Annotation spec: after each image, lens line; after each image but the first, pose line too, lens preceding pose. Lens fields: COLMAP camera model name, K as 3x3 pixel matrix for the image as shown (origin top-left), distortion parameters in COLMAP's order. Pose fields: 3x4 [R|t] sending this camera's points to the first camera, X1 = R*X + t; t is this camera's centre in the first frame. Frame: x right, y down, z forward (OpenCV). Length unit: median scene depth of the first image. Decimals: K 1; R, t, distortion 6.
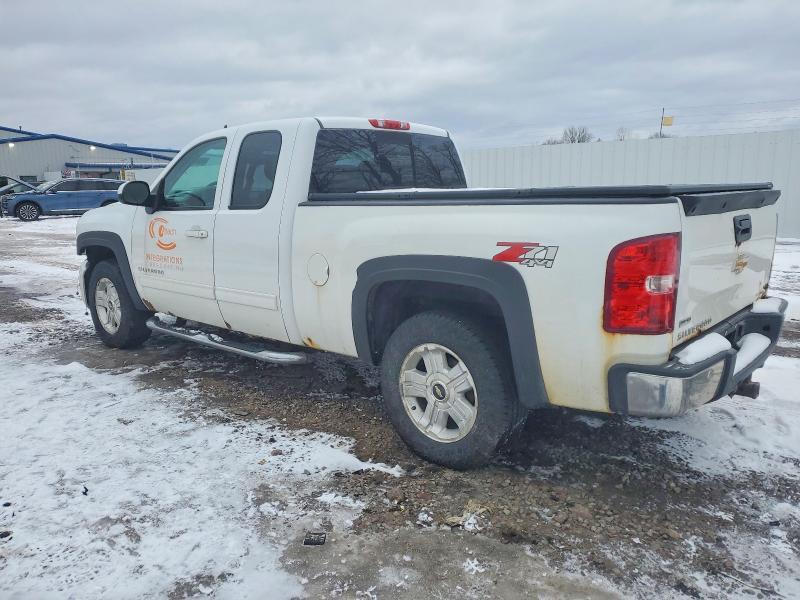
lens RADIAL K [[610.2, 0, 401.5], [0, 610.2, 320.1], [0, 0, 1]] dist [0.014699, 0.002610]
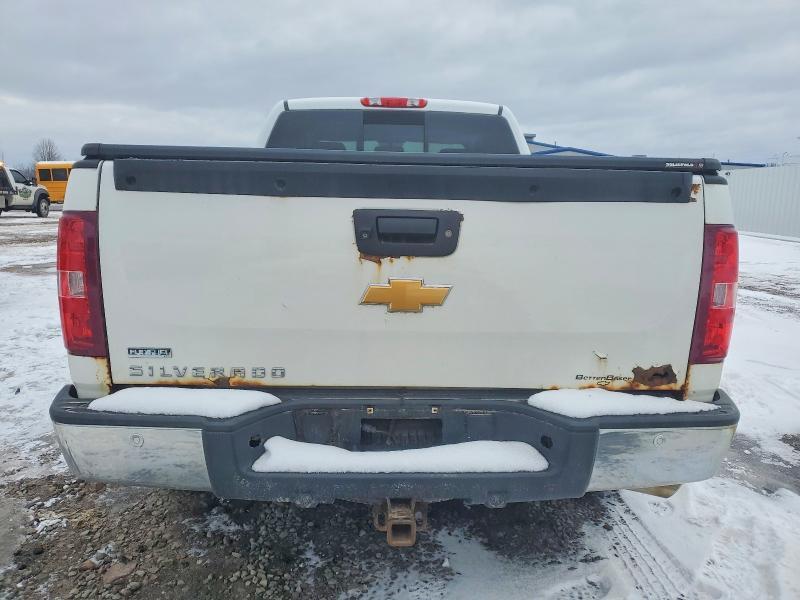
lens RADIAL K [[610.2, 0, 401.5], [0, 610.2, 320.1], [0, 0, 1]] dist [0.014699, 0.002610]
pose [[0.688403, 0.171253, -0.704822, 0.671567], [-0.182838, 0.981319, 0.059855, -0.073794], [0.701906, 0.087664, 0.706855, 0.436658]]
